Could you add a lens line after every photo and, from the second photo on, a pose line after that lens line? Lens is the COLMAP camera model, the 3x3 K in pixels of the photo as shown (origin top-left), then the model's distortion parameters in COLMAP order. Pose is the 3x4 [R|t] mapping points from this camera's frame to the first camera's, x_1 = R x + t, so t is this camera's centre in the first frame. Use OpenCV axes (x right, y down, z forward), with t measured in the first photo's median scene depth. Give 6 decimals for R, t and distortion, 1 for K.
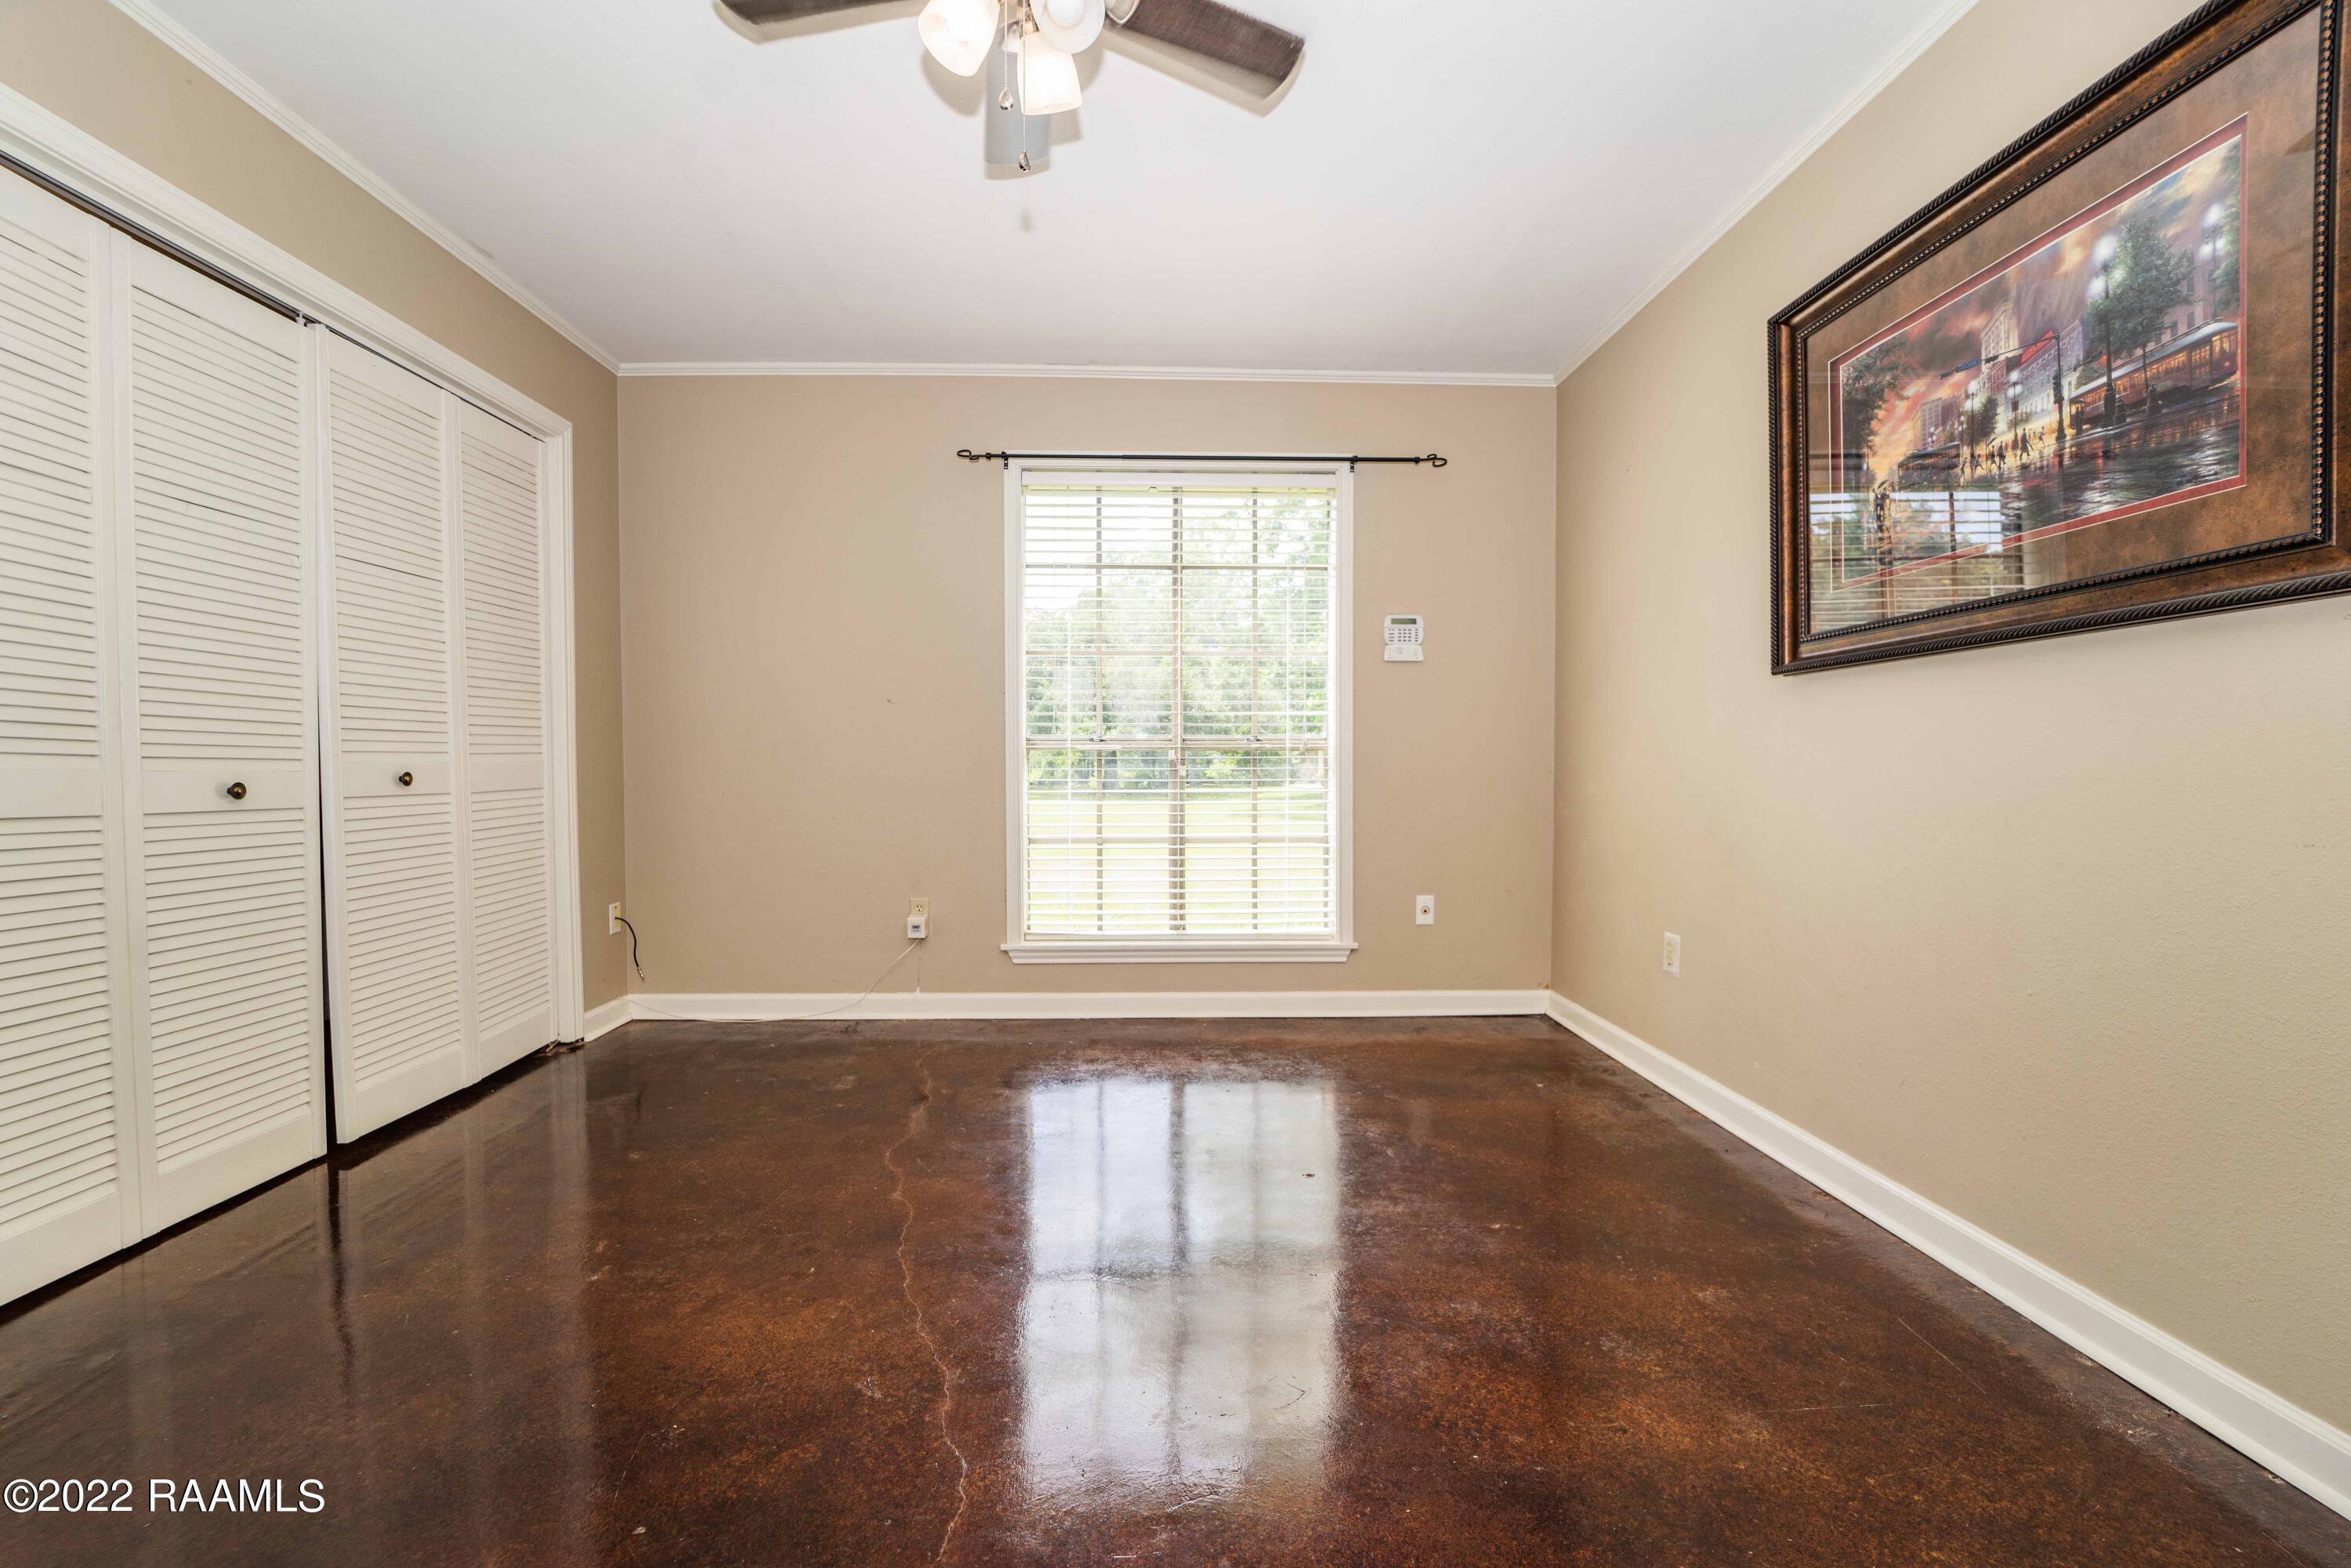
lens RADIAL K [[958.4, 0, 1185.3], [0, 958.4, 794.4], [0, 0, 1]] dist [-0.021435, 0.002621]
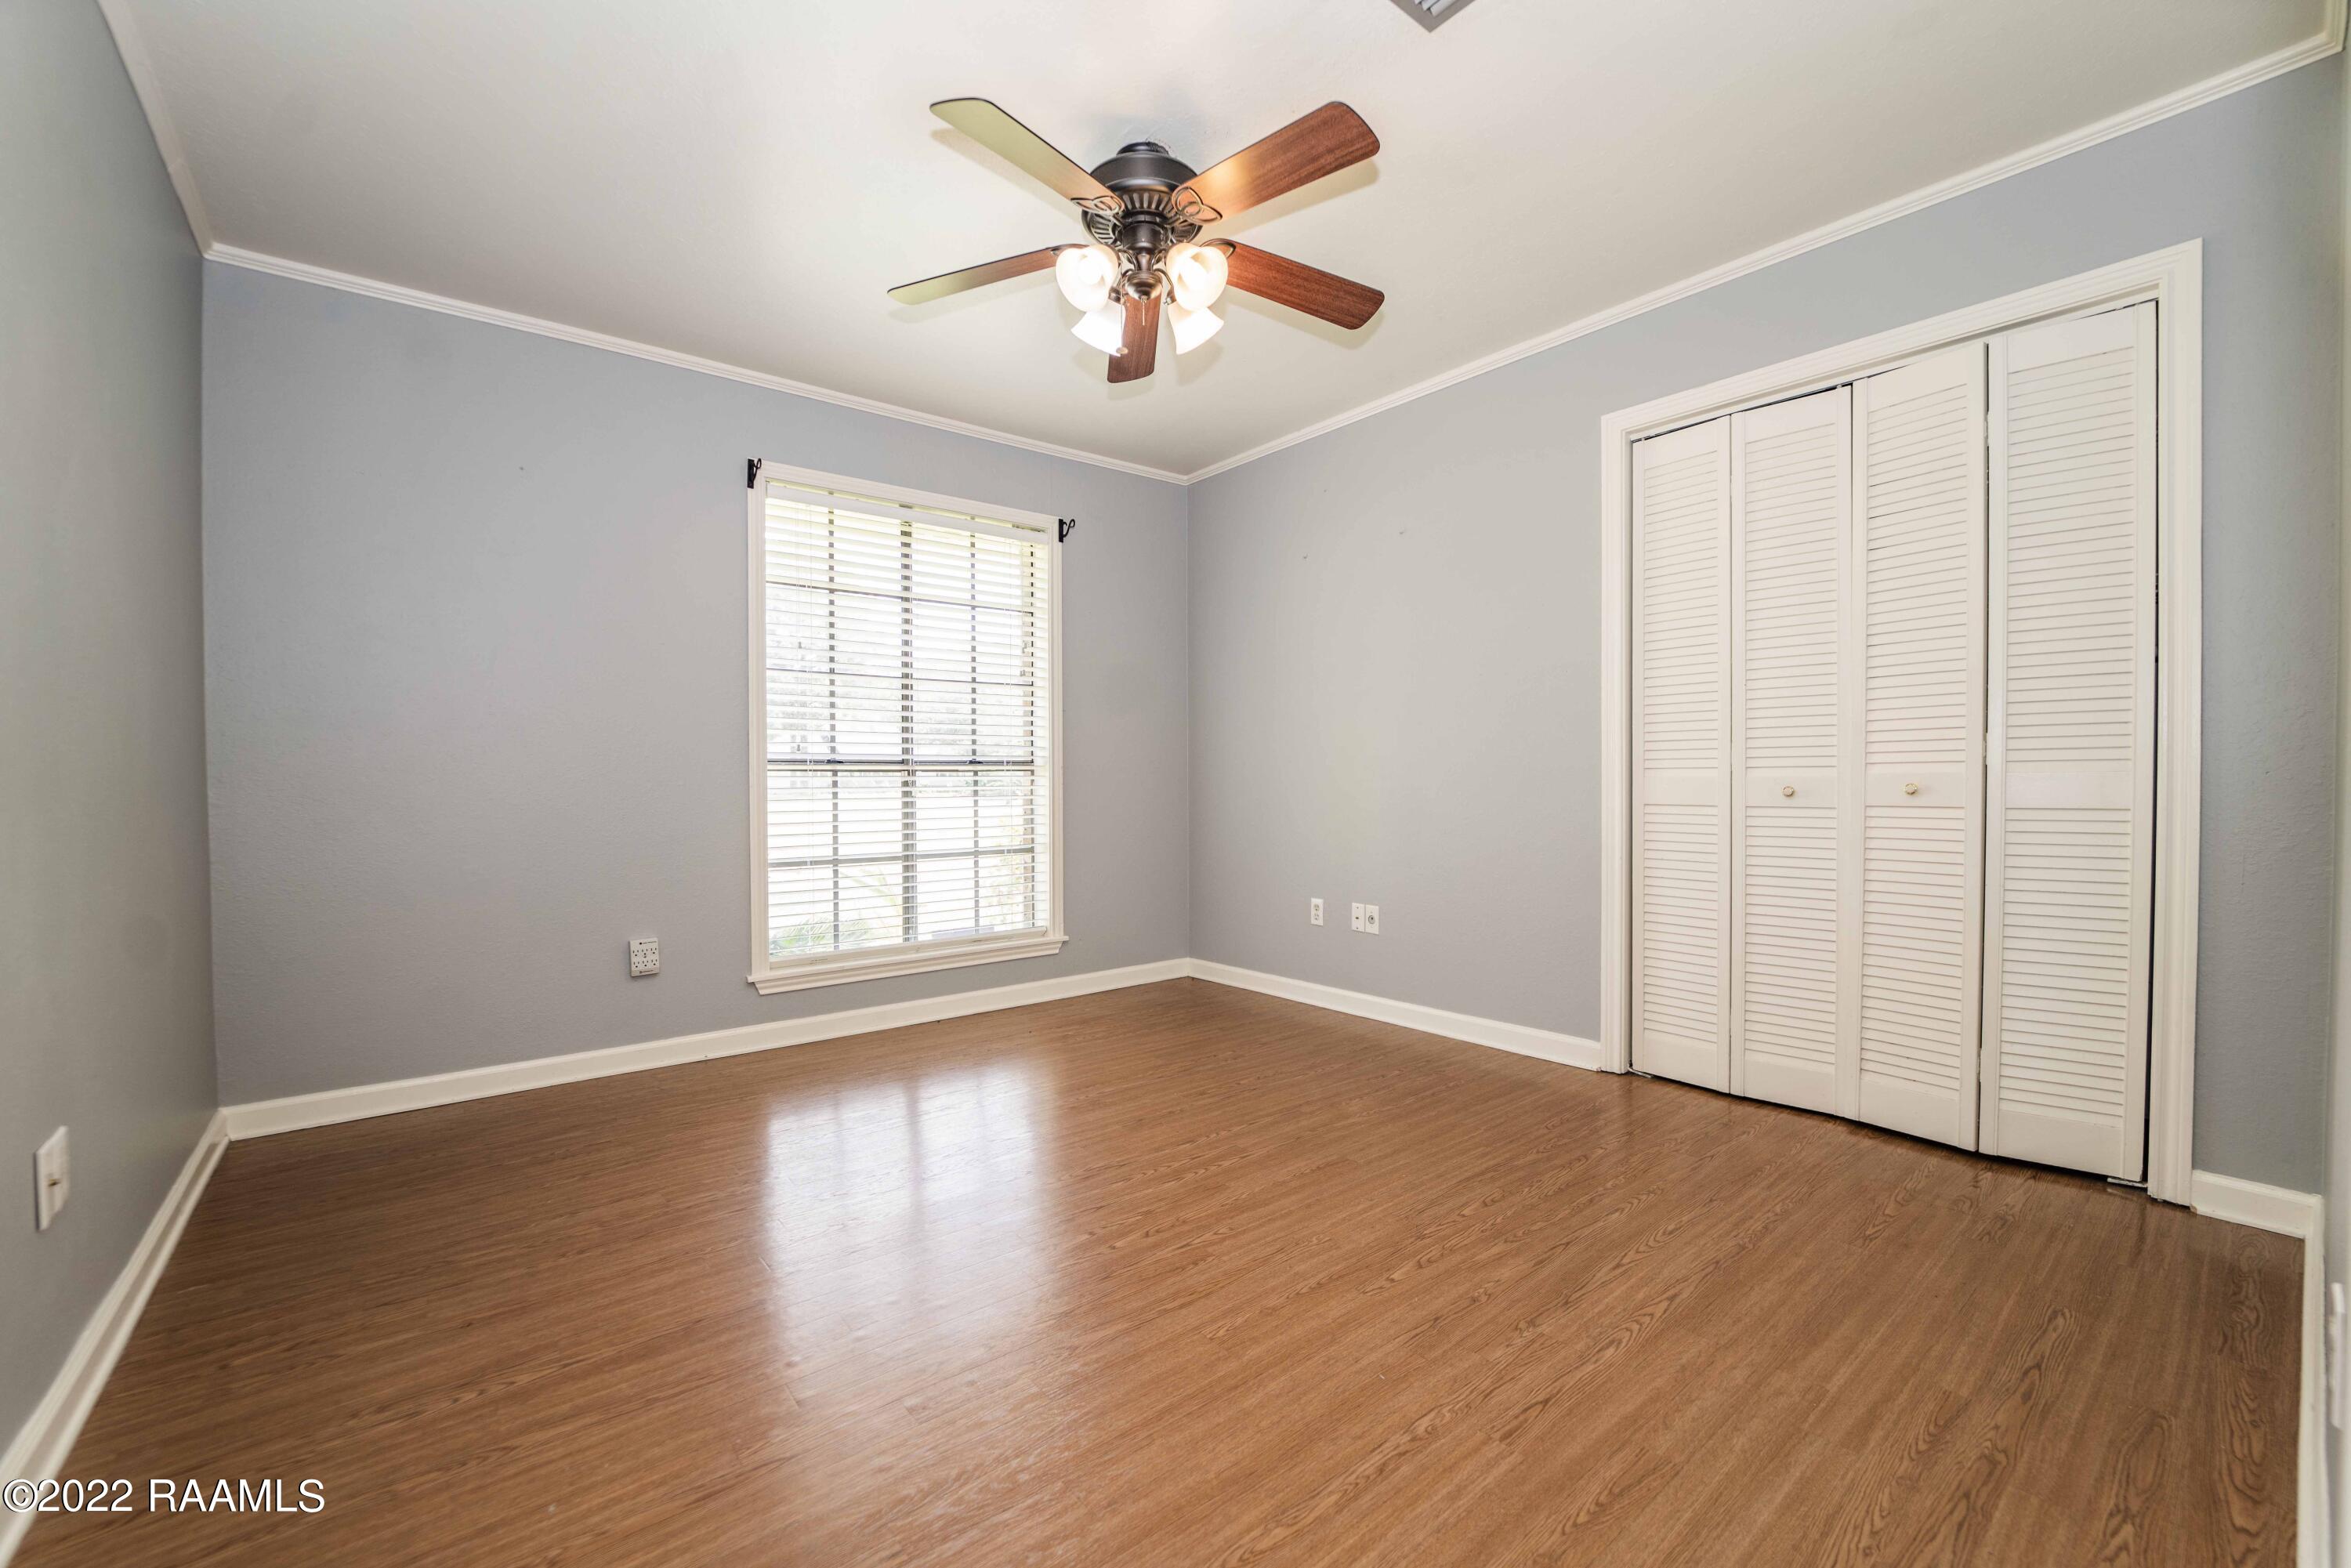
lens RADIAL K [[958.4, 0, 1185.3], [0, 958.4, 794.4], [0, 0, 1]] dist [-0.021435, 0.002621]
pose [[0.801717, -0.016064, 0.597488, -0.410175], [0.026580, 0.999608, -0.008789, -0.002197], [-0.597113, 0.022927, 0.801830, -0.023241]]
